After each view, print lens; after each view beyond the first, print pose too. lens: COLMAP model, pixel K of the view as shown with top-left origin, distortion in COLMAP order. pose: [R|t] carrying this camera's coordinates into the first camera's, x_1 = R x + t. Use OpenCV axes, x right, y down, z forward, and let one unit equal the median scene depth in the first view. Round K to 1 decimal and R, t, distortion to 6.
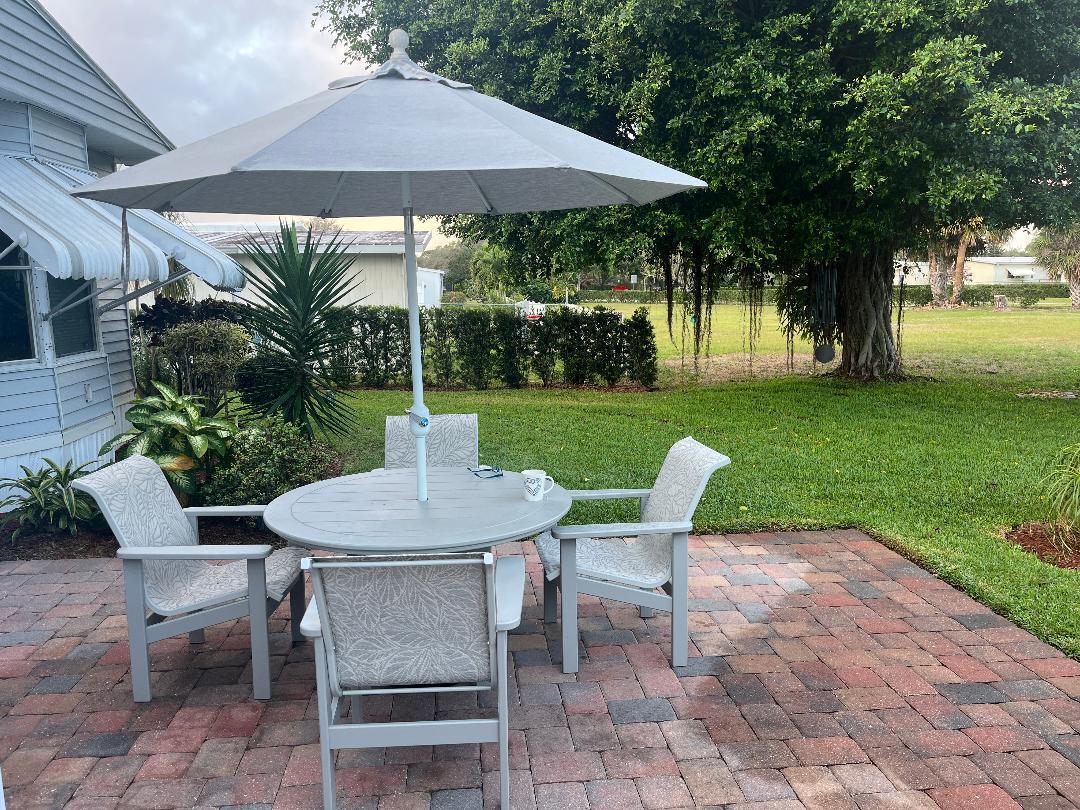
lens RADIAL K [[838.4, 0, 548.0], [0, 838.4, 412.8], [0, 0, 1]] dist [0.051841, -0.079263]
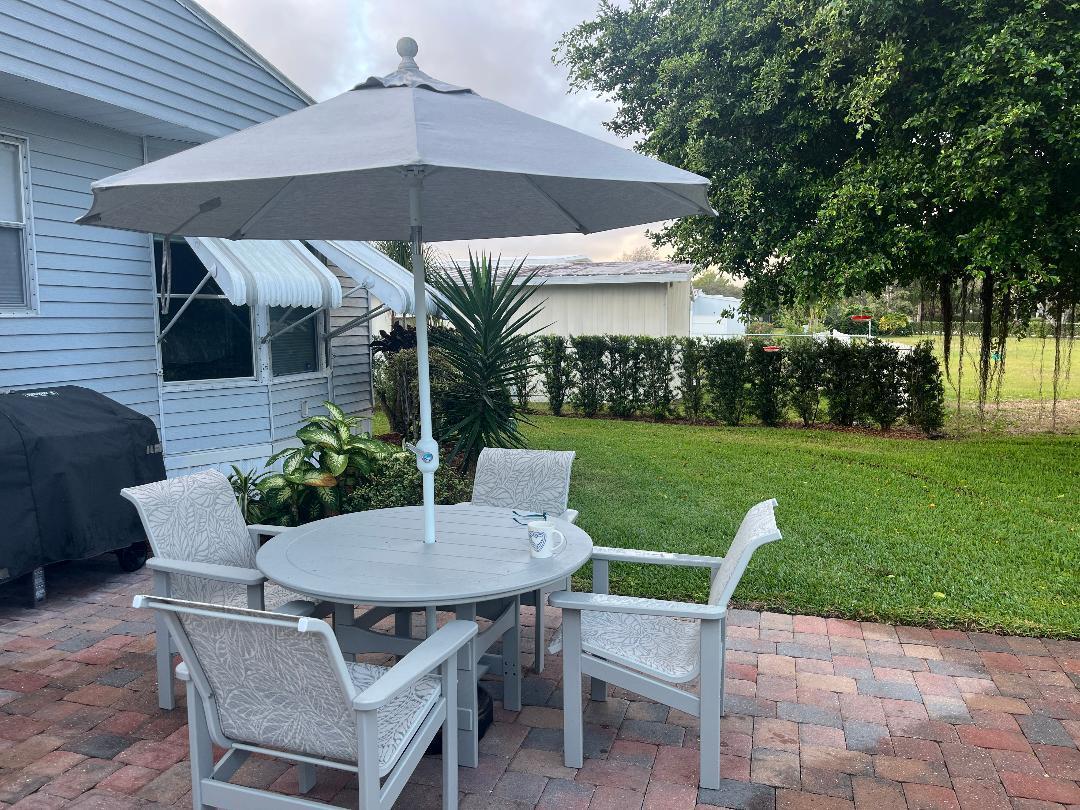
lens RADIAL K [[838.4, 0, 531.9], [0, 838.4, 410.2], [0, 0, 1]] dist [0.051841, -0.079263]
pose [[0.919301, 0.047860, -0.390635, 0.150657], [-0.063116, 0.997660, -0.026302, -0.011465], [0.388462, 0.048835, 0.920170, 0.095337]]
